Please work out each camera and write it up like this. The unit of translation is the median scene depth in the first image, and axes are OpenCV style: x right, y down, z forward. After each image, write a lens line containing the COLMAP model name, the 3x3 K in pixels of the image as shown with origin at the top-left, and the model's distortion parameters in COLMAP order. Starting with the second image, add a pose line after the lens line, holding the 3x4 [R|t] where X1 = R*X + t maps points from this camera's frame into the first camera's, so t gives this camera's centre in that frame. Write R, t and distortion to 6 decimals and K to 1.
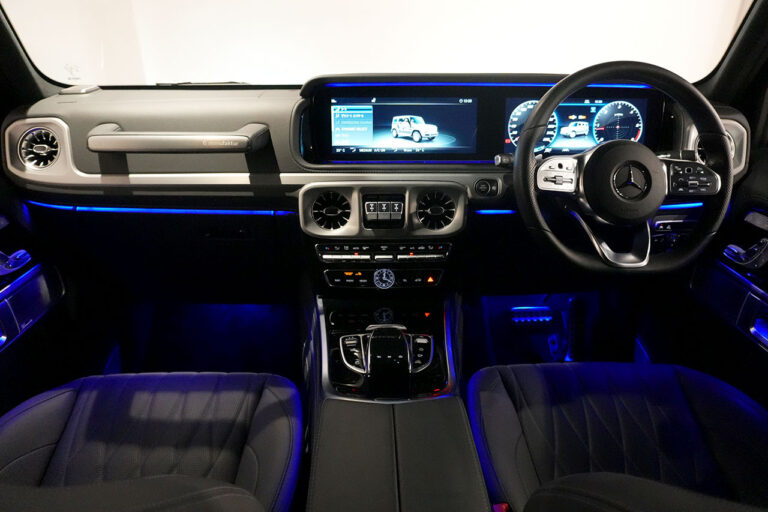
lens RADIAL K [[539.2, 0, 384.8], [0, 539.2, 258.2], [0, 0, 1]] dist [-0.036914, 0.021644]
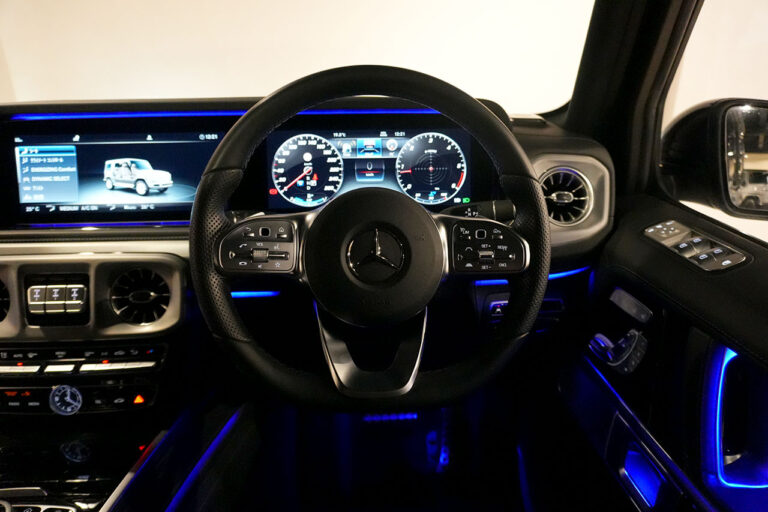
lens RADIAL K [[539.2, 0, 388.6], [0, 539.2, 252.2], [0, 0, 1]] dist [-0.036914, 0.021644]
pose [[0.999684, -0.017195, 0.018321, 0.372116], [0.018822, 0.995514, -0.092723, -0.072088], [-0.016644, 0.093039, 0.995523, 0.309275]]
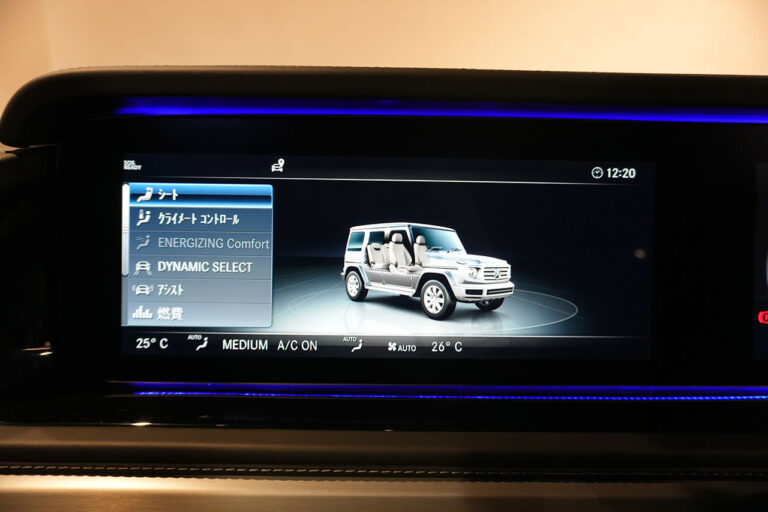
lens RADIAL K [[539.2, 0, 382.7], [0, 539.2, 254.0], [0, 0, 1]] dist [-0.036914, 0.021644]
pose [[0.999784, 0.016842, -0.012183, 0.036036], [-0.018722, 0.984263, -0.175715, -0.201648], [0.009032, 0.175905, 0.984366, 0.736663]]
